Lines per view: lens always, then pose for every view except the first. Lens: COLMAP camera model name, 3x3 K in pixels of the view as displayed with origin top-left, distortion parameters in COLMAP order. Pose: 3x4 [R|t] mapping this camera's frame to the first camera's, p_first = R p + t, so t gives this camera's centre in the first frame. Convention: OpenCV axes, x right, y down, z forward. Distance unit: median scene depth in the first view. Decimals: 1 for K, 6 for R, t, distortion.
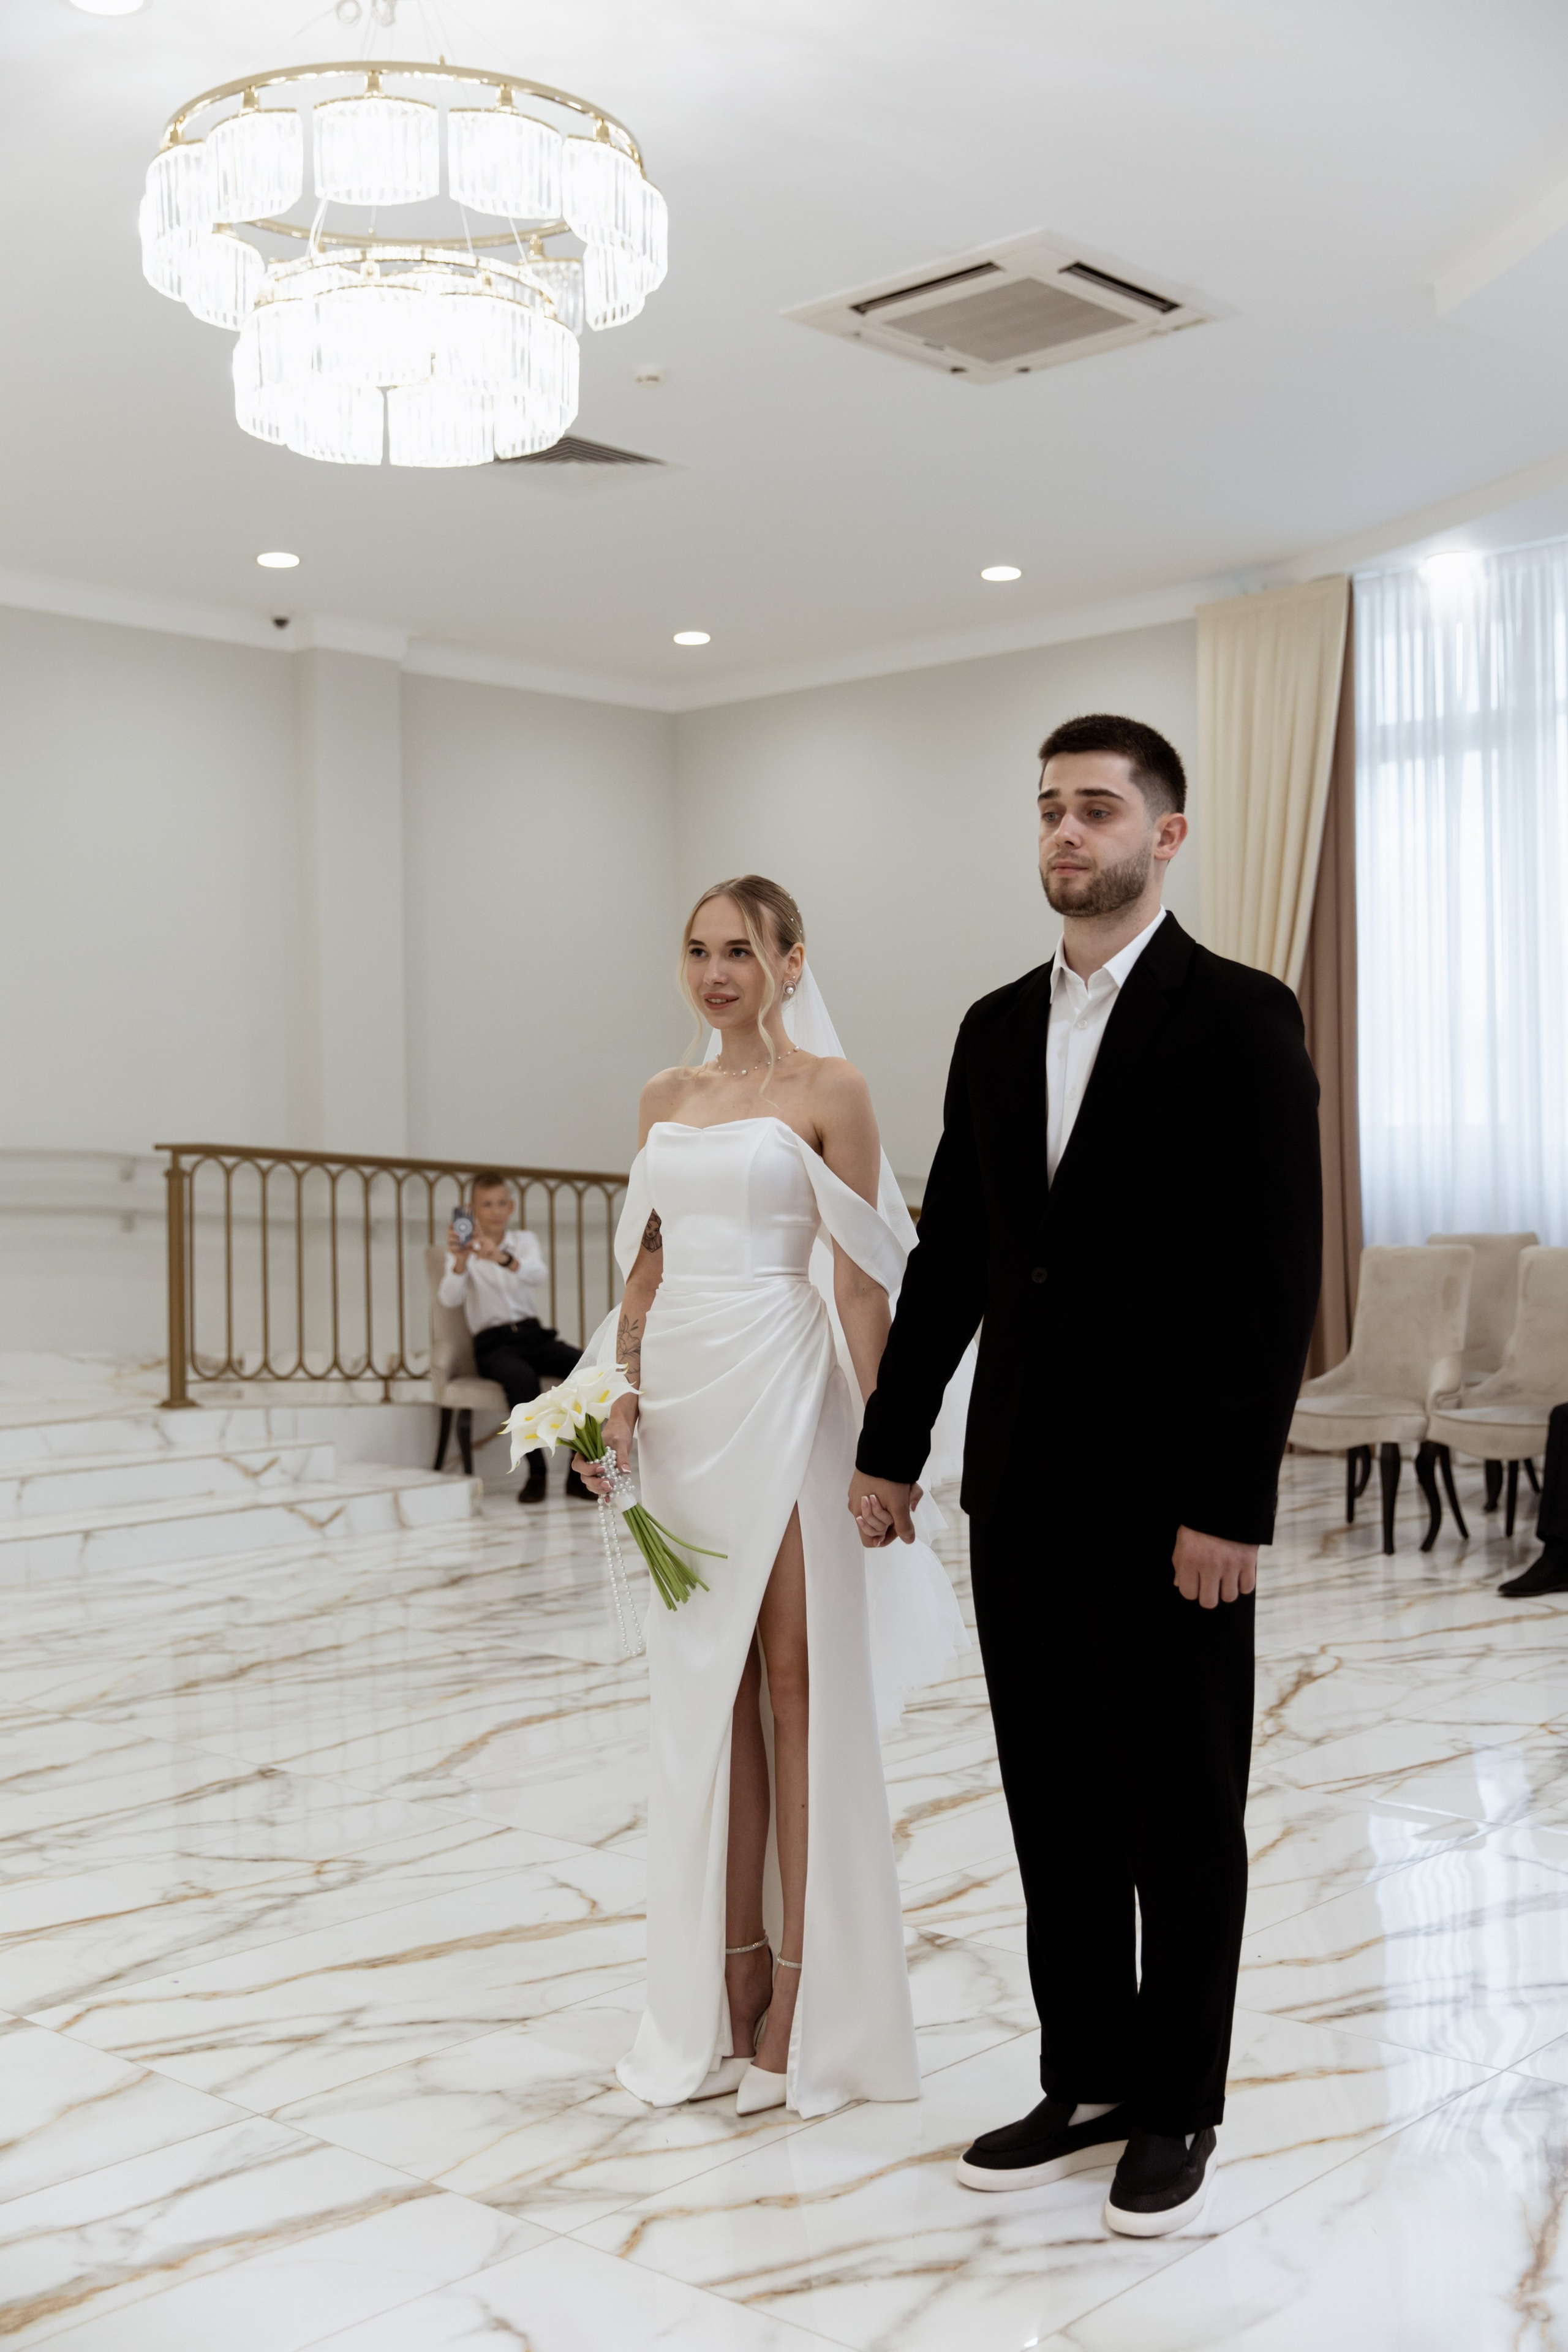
lens RADIAL K [[2583.4, 0, 782.2], [0, 2583.4, 1176.1], [0, 0, 1]] dist [0.028878, 0.000000]
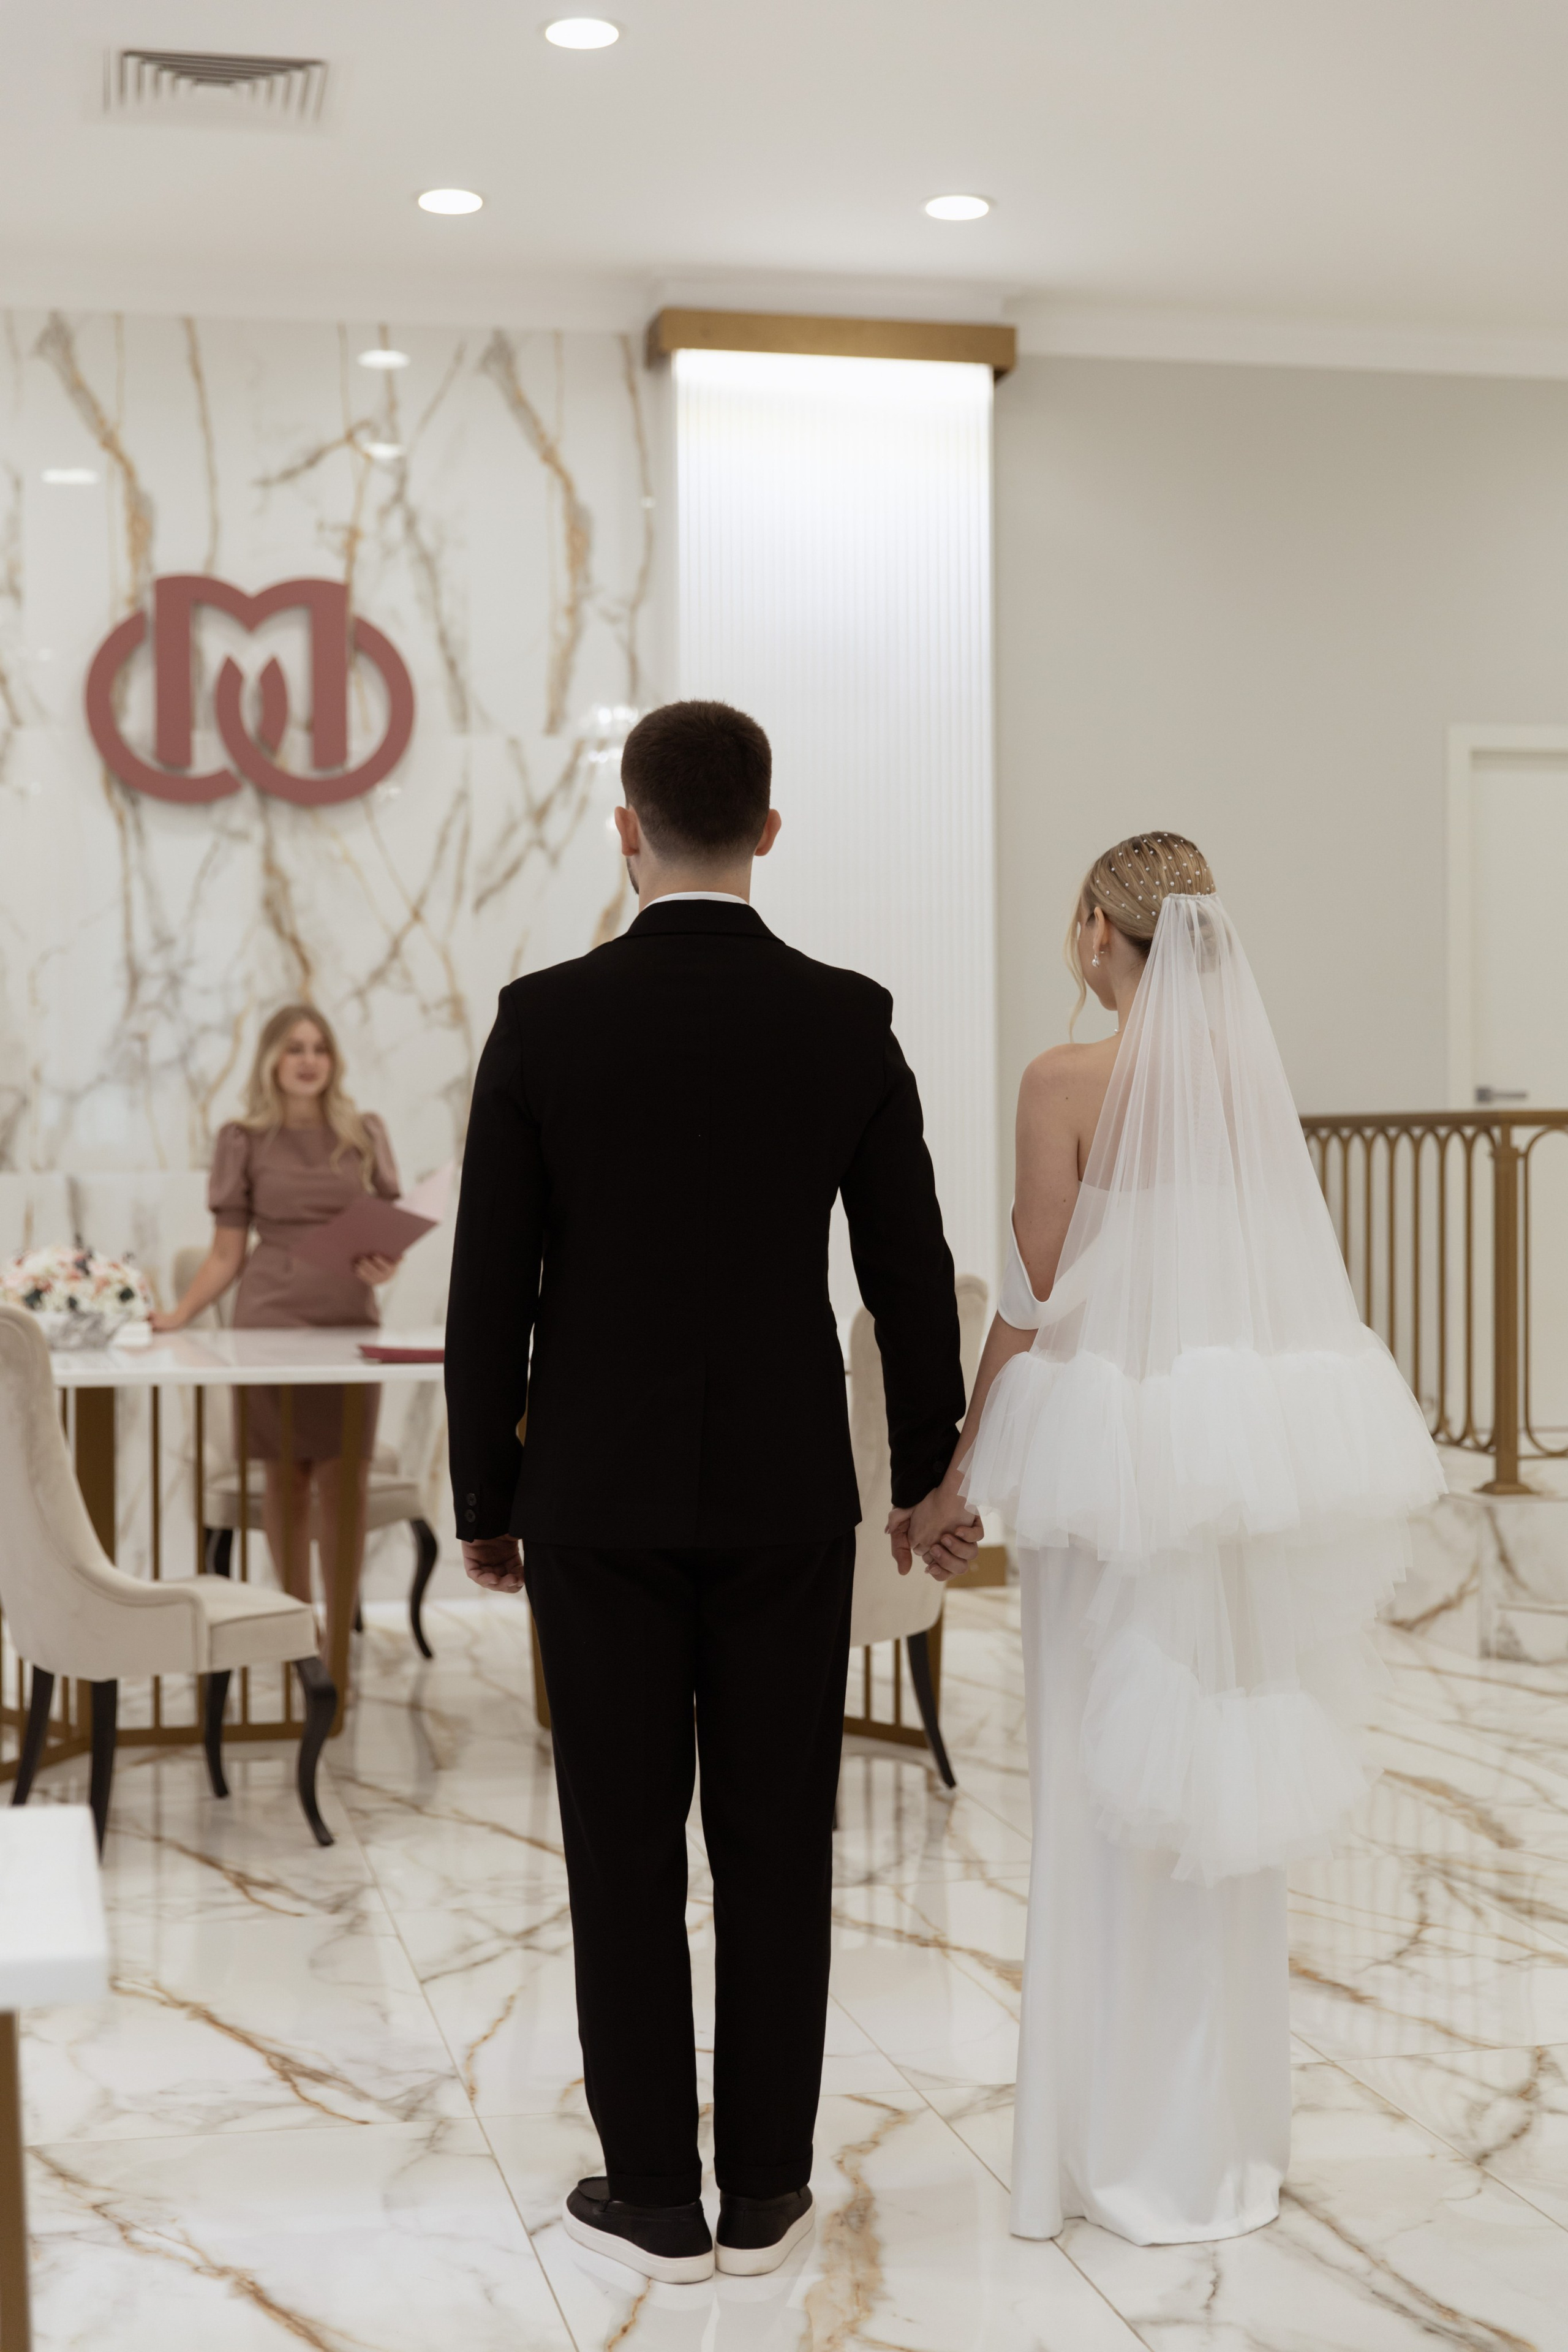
lens RADIAL K [[3406.1, 0, 783.1], [0, 3406.1, 1173.5], [0, 0, 1]] dist [-0.020448, 0.000000]
pose [[-0.595650, 0.025906, -0.802826, 1.001338], [0.012326, 0.999657, 0.023113, -0.028080], [0.803150, 0.003871, -0.595765, 1.613394]]
